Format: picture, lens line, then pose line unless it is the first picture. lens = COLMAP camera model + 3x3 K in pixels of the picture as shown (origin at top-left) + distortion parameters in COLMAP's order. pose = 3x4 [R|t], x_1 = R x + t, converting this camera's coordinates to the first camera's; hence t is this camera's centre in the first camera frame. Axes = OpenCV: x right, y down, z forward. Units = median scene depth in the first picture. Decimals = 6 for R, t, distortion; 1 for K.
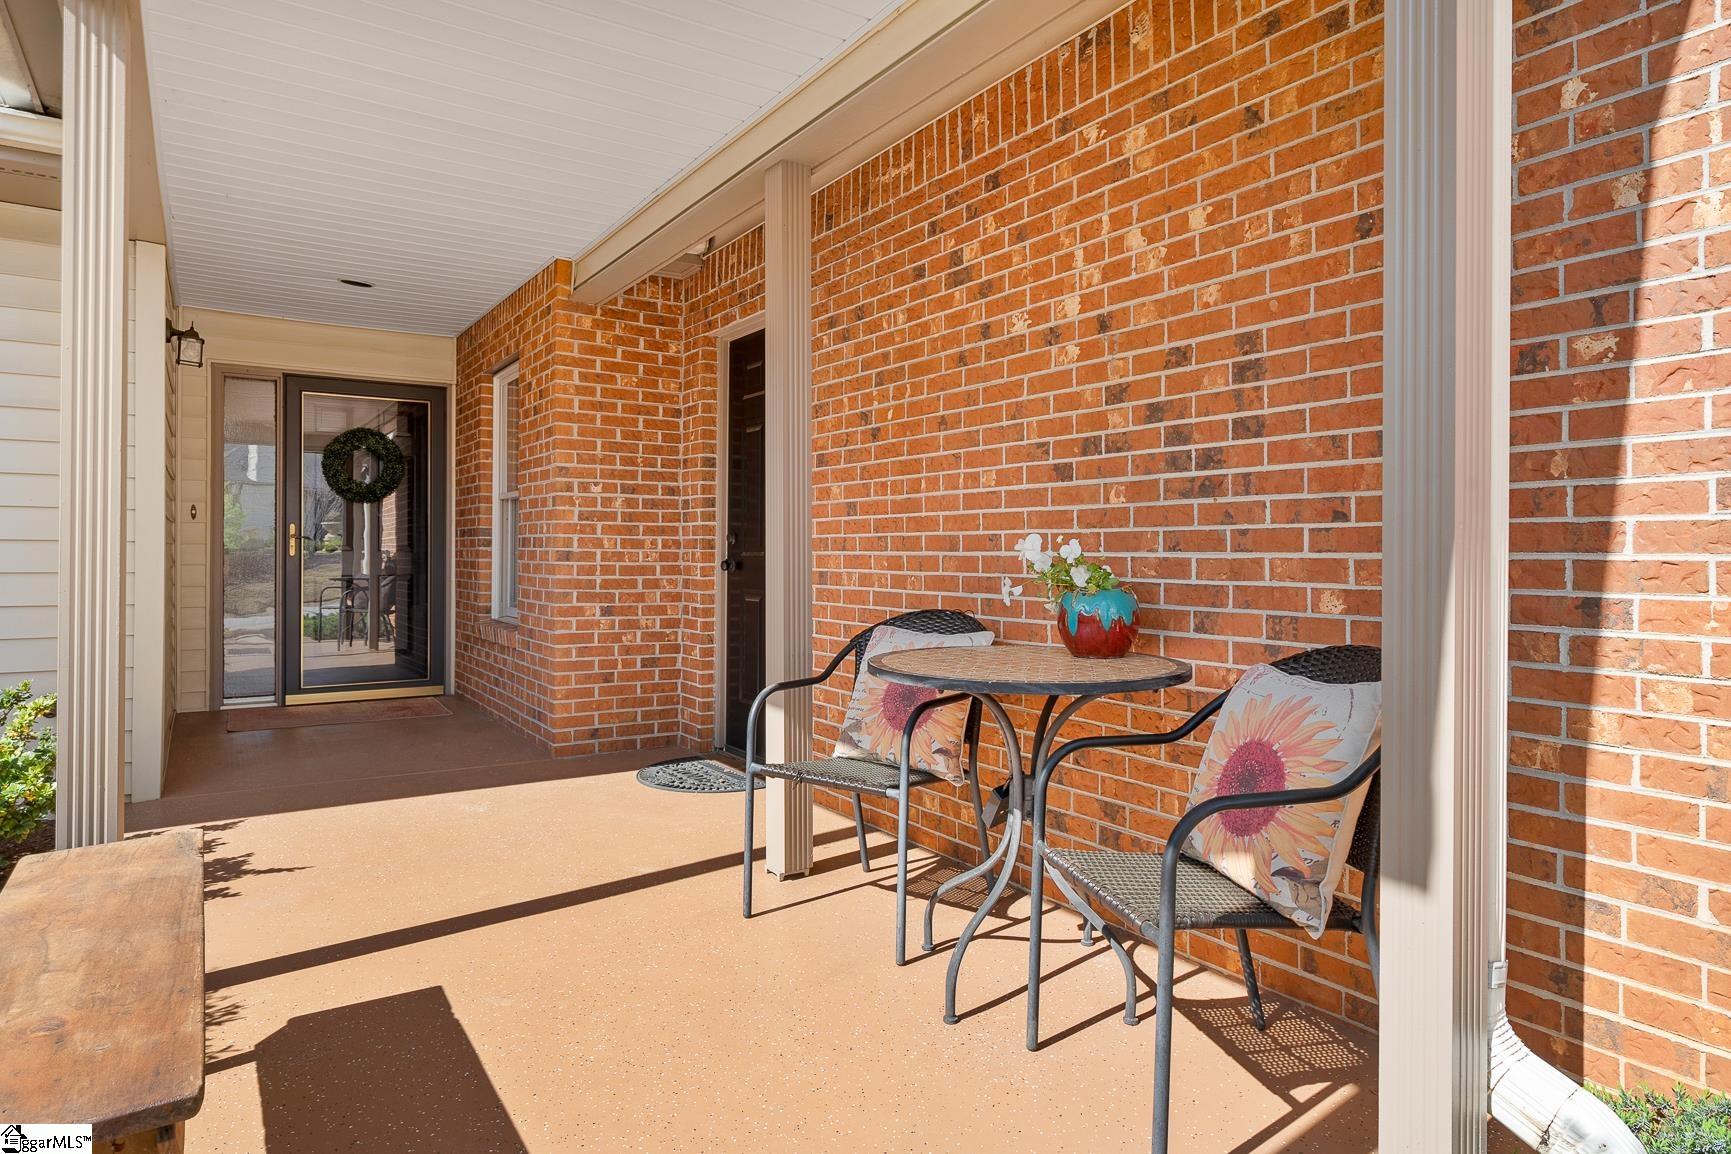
lens RADIAL K [[1013.3, 0, 894.2], [0, 1013.3, 552.6], [0, 0, 1]] dist [-0.014595, 0.000069]
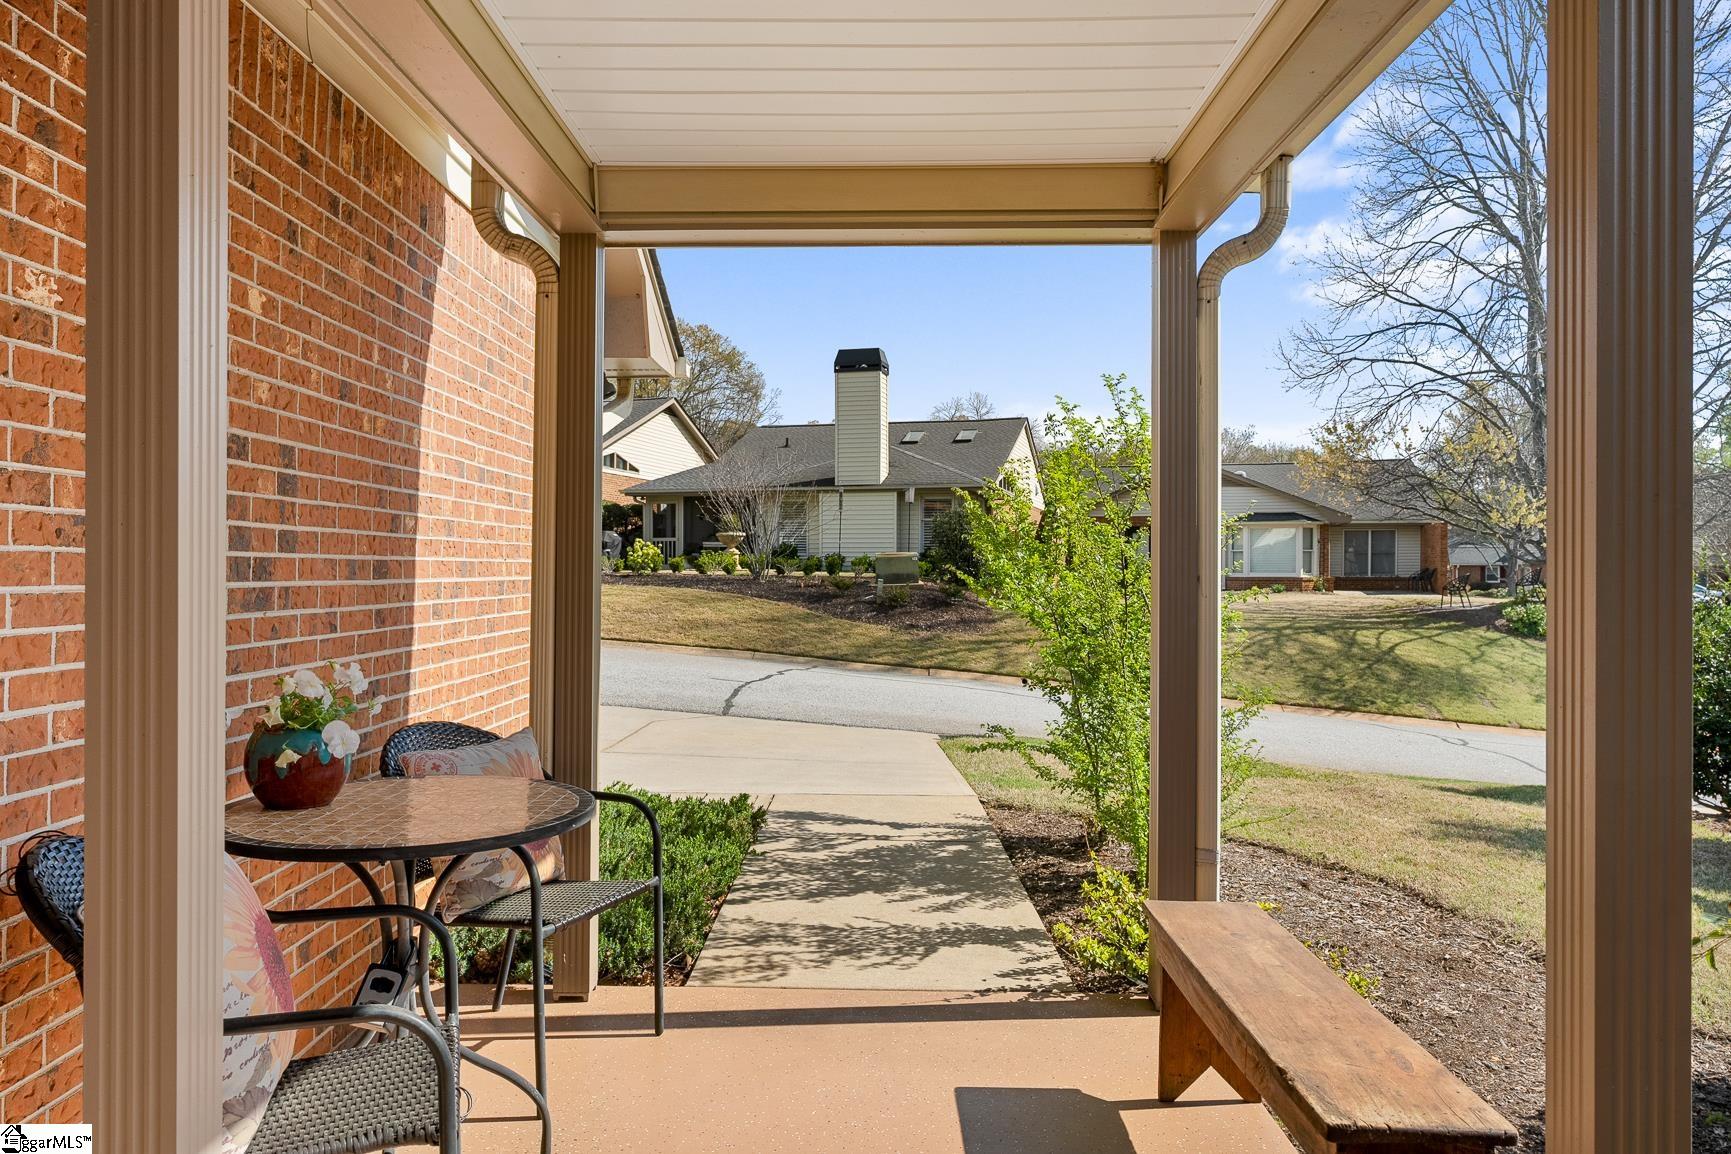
lens RADIAL K [[1138.5, 0, 867.7], [0, 1138.5, 573.3], [0, 0, 1]] dist [0.000130, 0.000124]
pose [[-0.822601, -0.005690, 0.568591, -0.370491], [-0.004196, 0.999983, 0.003936, -0.048234], [-0.568604, 0.000852, -0.822611, 0.778932]]
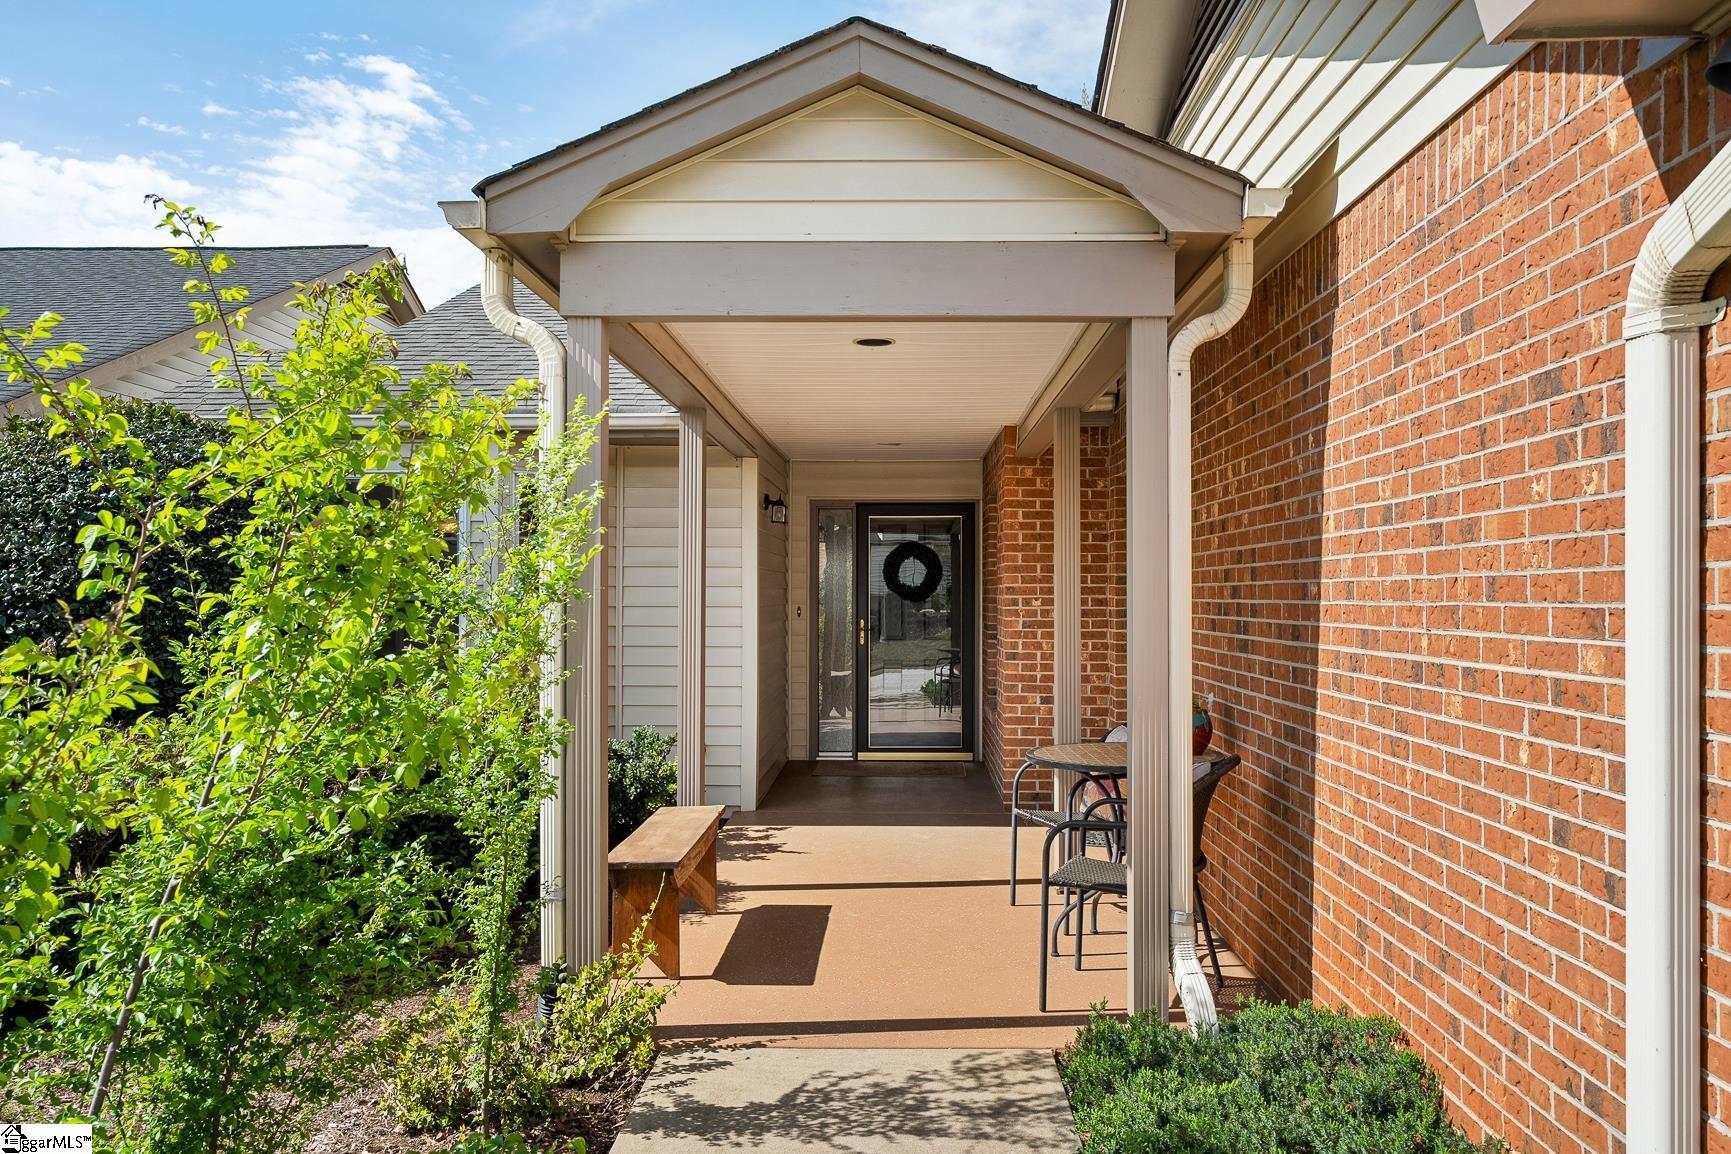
lens RADIAL K [[1330.9, 0, 869.4], [0, 1330.9, 582.6], [0, 0, 1]] dist [-0.000090, 0.000095]
pose [[0.809782, -0.007493, -0.586684, 0.516416], [0.000897, 0.999933, -0.011533, -0.070123], [0.586731, 0.008813, 0.809734, -0.472062]]
